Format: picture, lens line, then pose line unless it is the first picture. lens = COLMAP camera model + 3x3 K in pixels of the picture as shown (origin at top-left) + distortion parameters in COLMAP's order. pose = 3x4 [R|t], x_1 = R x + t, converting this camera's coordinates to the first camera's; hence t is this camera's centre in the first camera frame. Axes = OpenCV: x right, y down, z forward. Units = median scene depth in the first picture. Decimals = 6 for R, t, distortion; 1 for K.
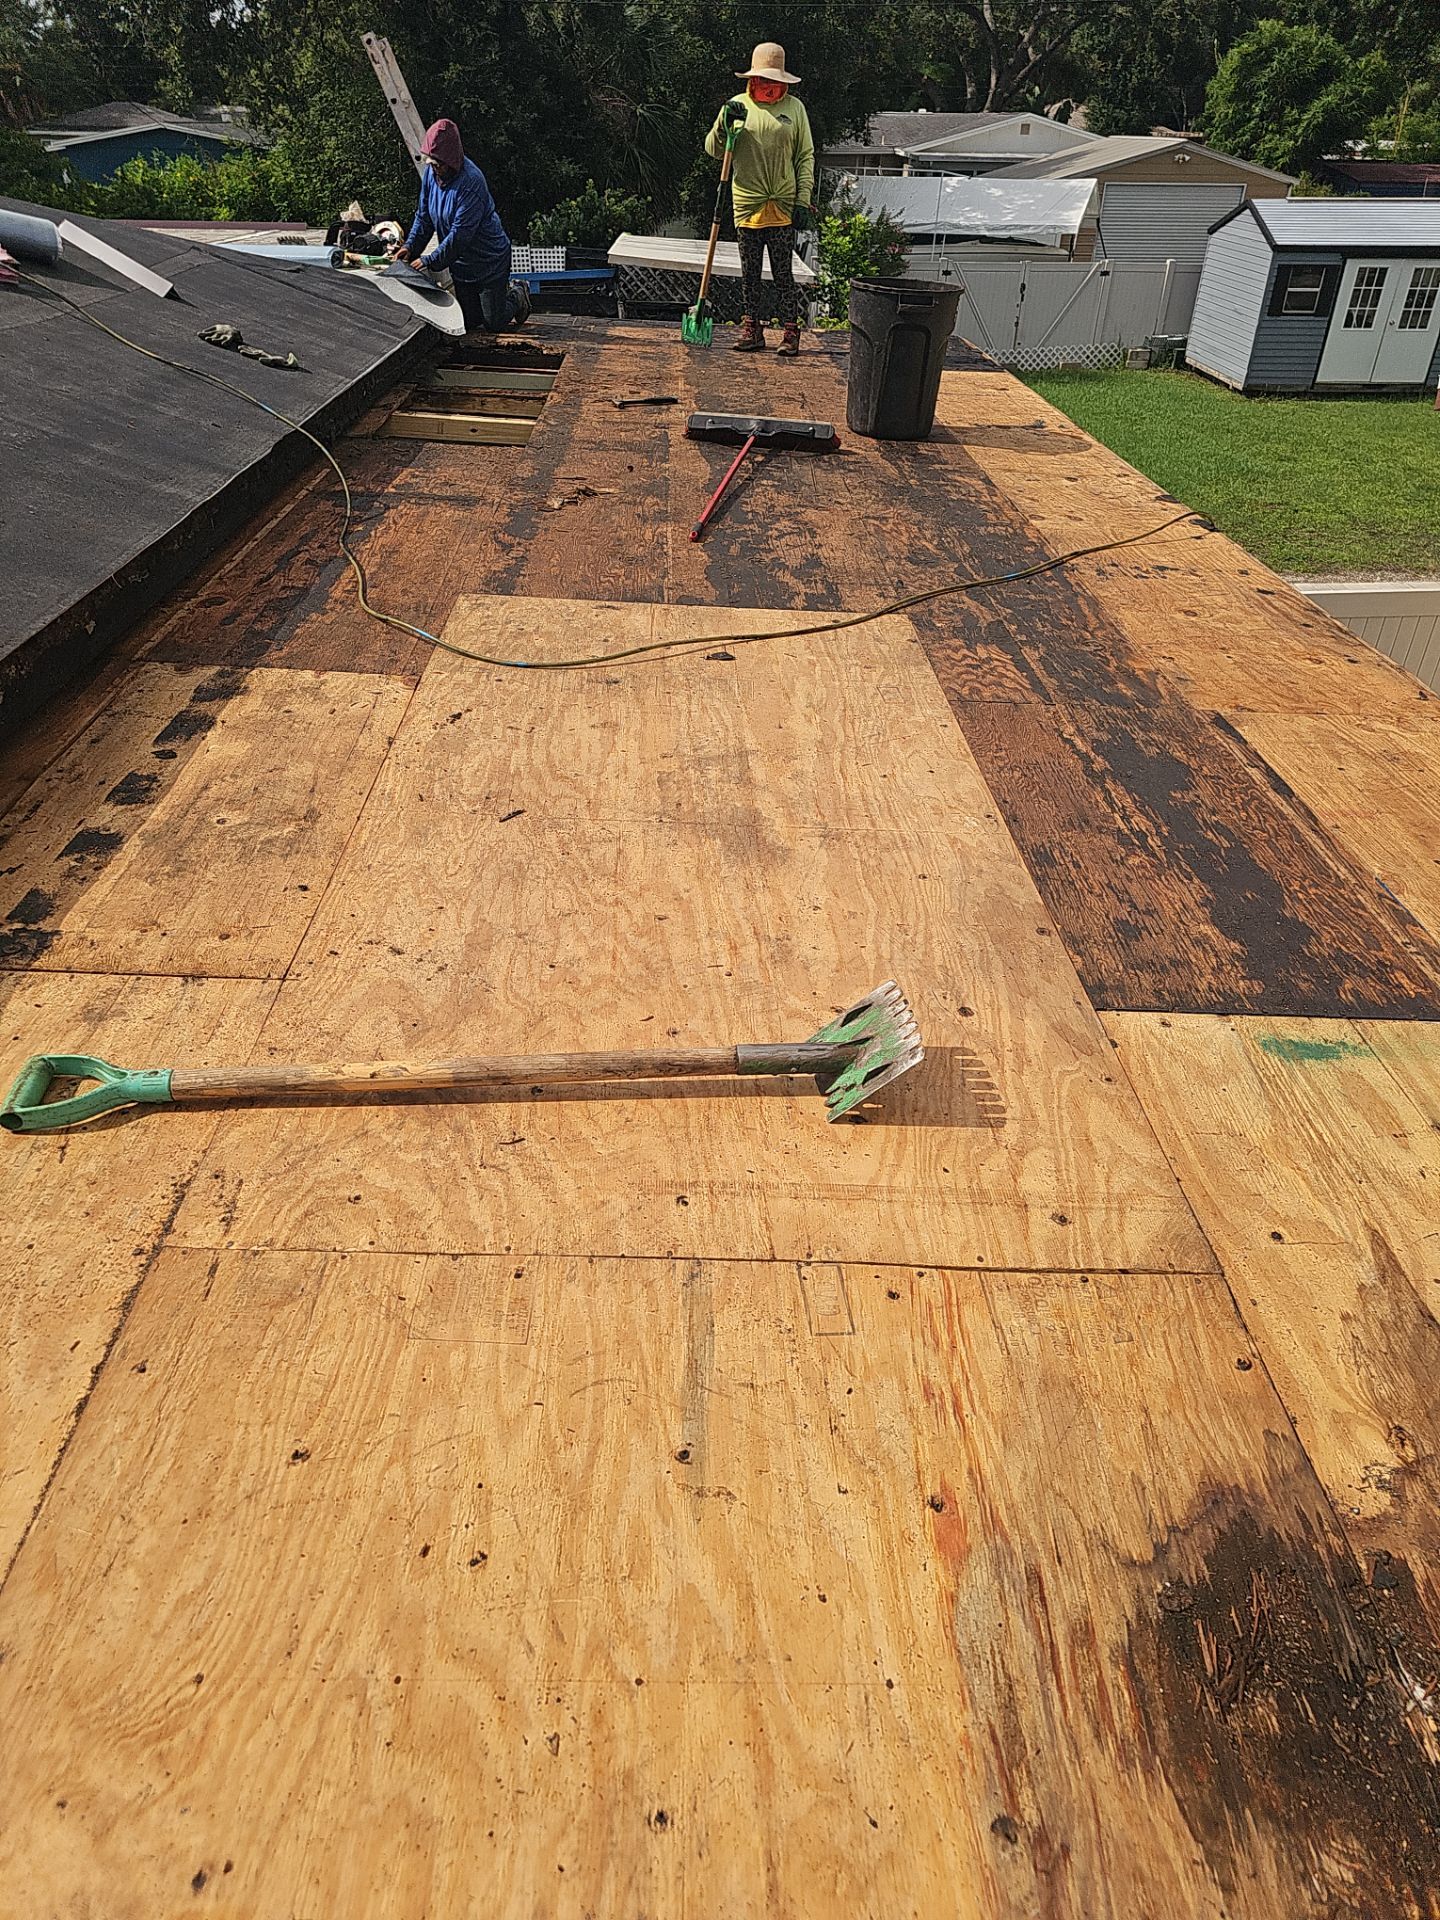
lens RADIAL K [[1313.8, 0, 708.8], [0, 1313.8, 997.2], [0, 0, 1]] dist [0.007509, 0.001095]
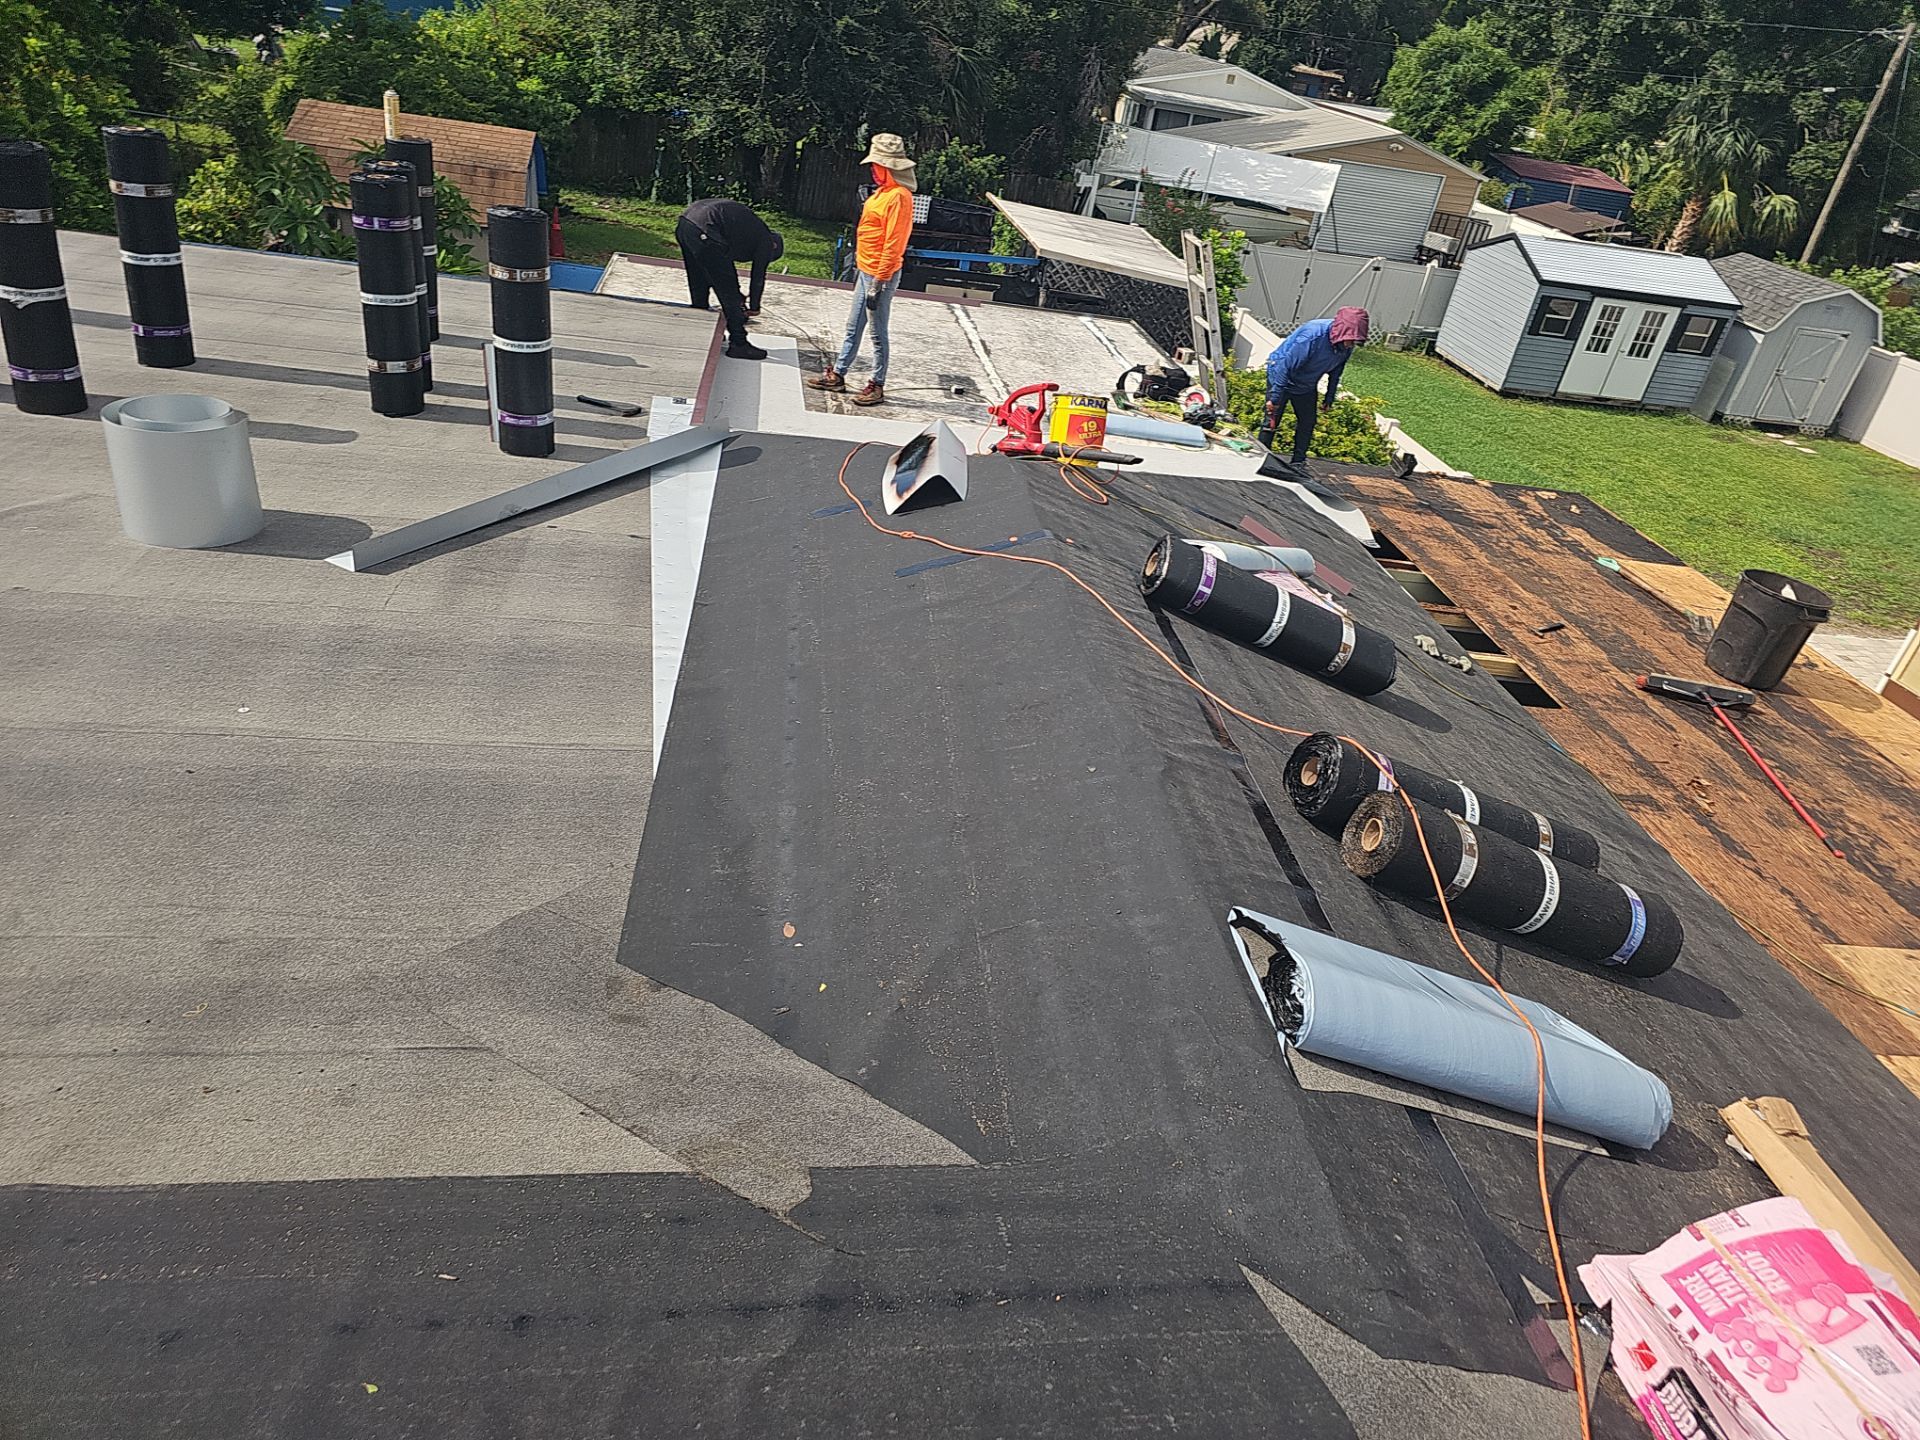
lens RADIAL K [[1280.3, 0, 1001.5], [0, 1280.3, 756.2], [0, 0, 1]] dist [0.080765, -0.043264]
pose [[0.980994, 0.048006, 0.188006, -1.396298], [-0.041695, 0.998431, -0.037385, -0.429604], [-0.189506, 0.028836, 0.981456, -0.286770]]
